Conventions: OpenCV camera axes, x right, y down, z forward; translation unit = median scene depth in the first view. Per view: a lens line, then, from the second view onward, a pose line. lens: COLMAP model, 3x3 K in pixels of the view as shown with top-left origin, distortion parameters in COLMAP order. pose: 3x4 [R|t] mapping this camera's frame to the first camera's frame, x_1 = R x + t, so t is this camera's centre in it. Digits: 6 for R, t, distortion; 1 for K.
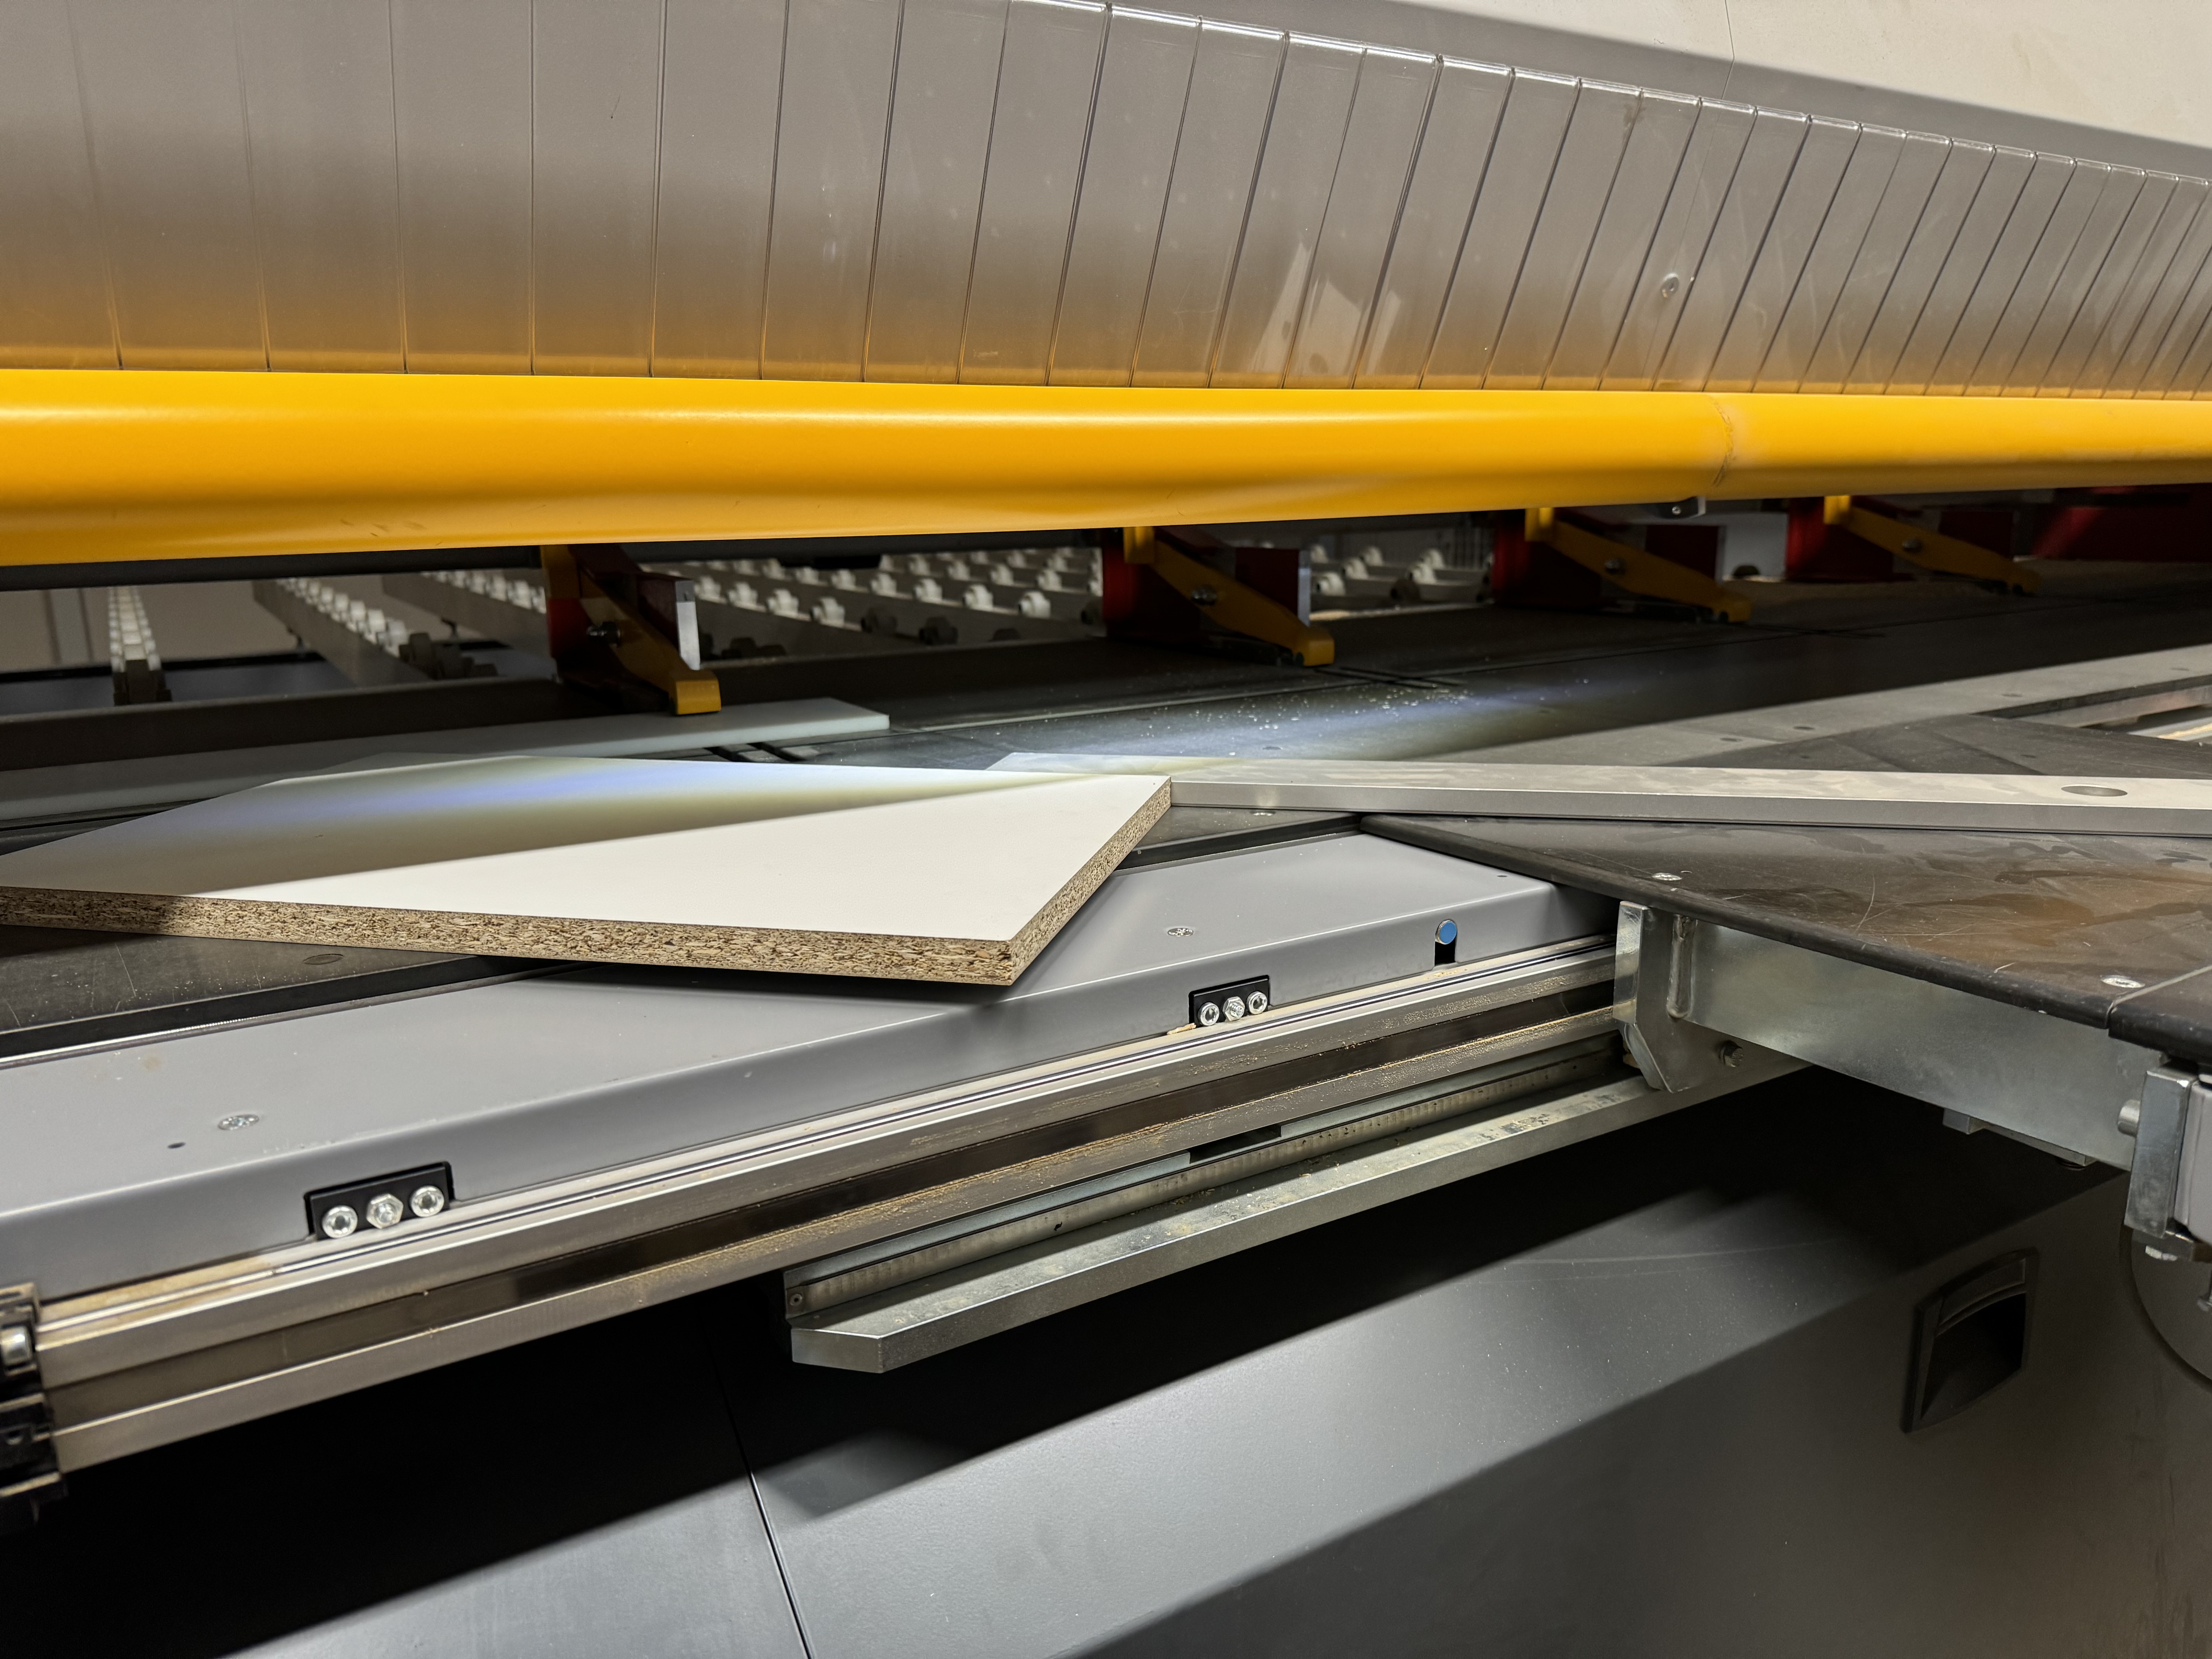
lens RADIAL K [[1552.0, 0, 1070.6], [0, 1552.0, 833.2], [0, 0, 1]] dist [0.092160, -0.088422]
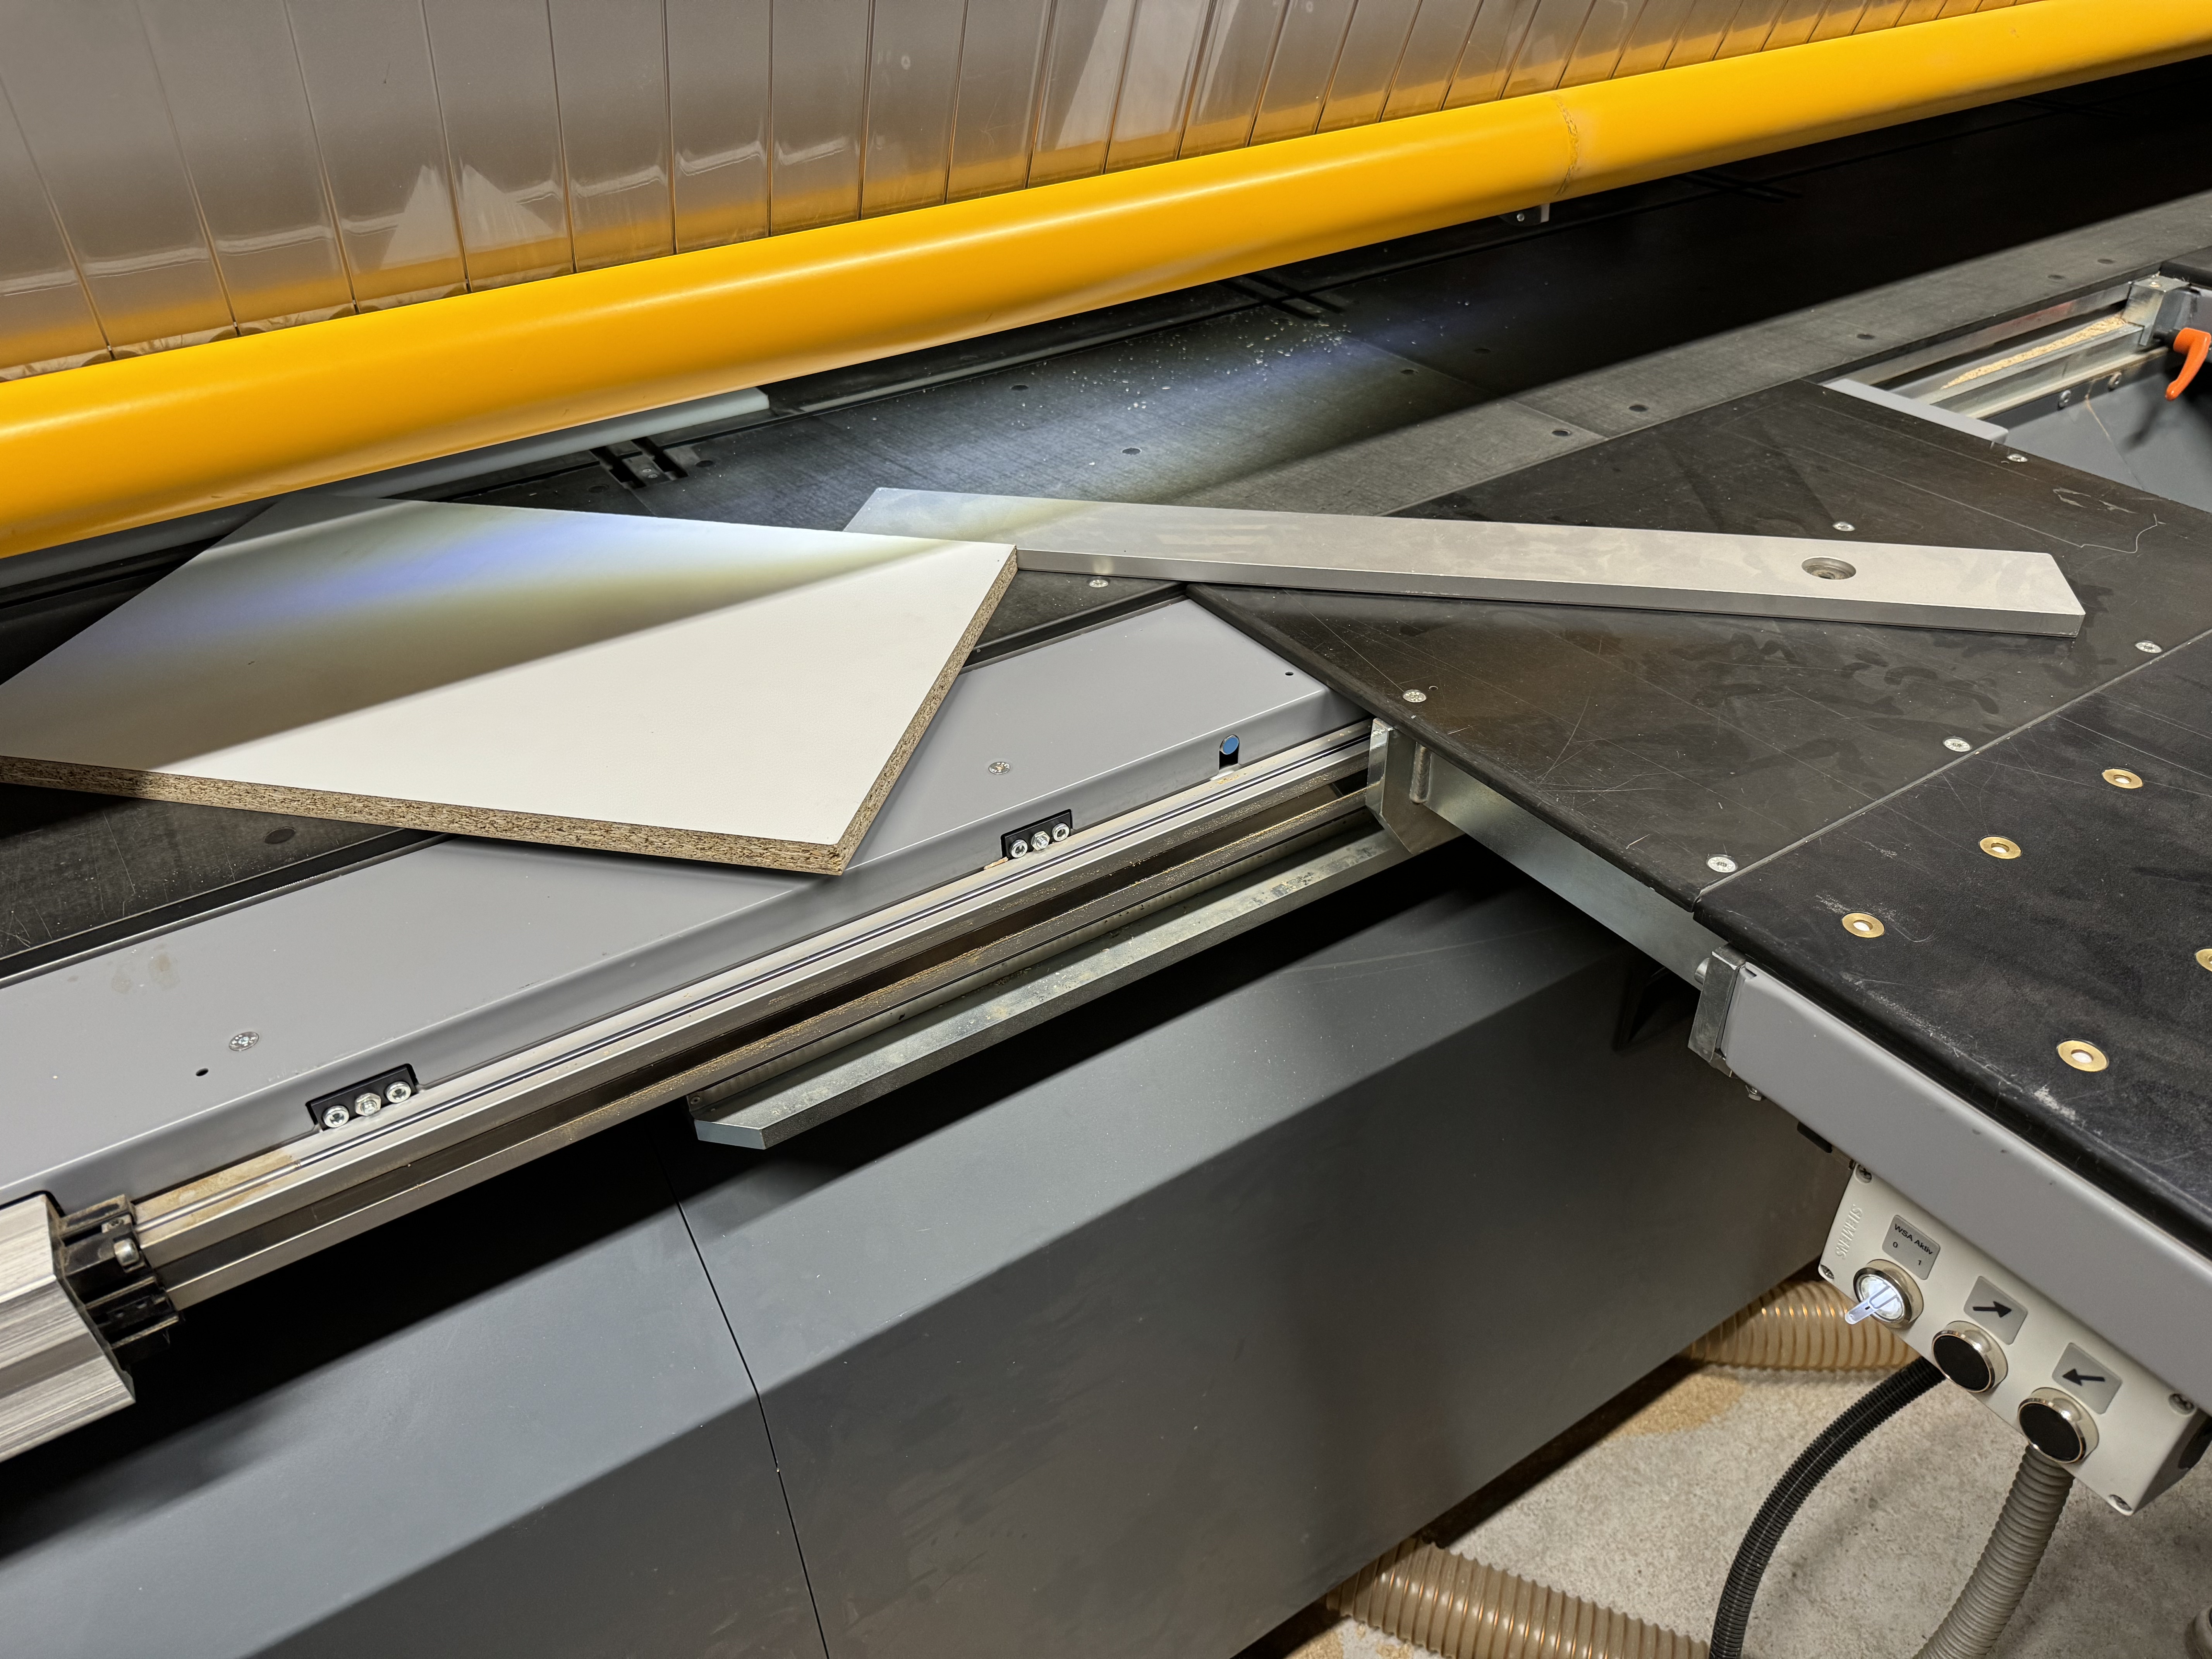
lens RADIAL K [[1536.9, 0, 1106.0], [0, 1536.9, 829.5], [0, 0, 1]] dist [0.000877, 0.005103]
pose [[0.999357, -0.024062, 0.026582, 0.128965], [0.011755, 0.920271, 0.391106, -0.377087], [-0.033873, -0.390542, 0.919962, -0.106040]]
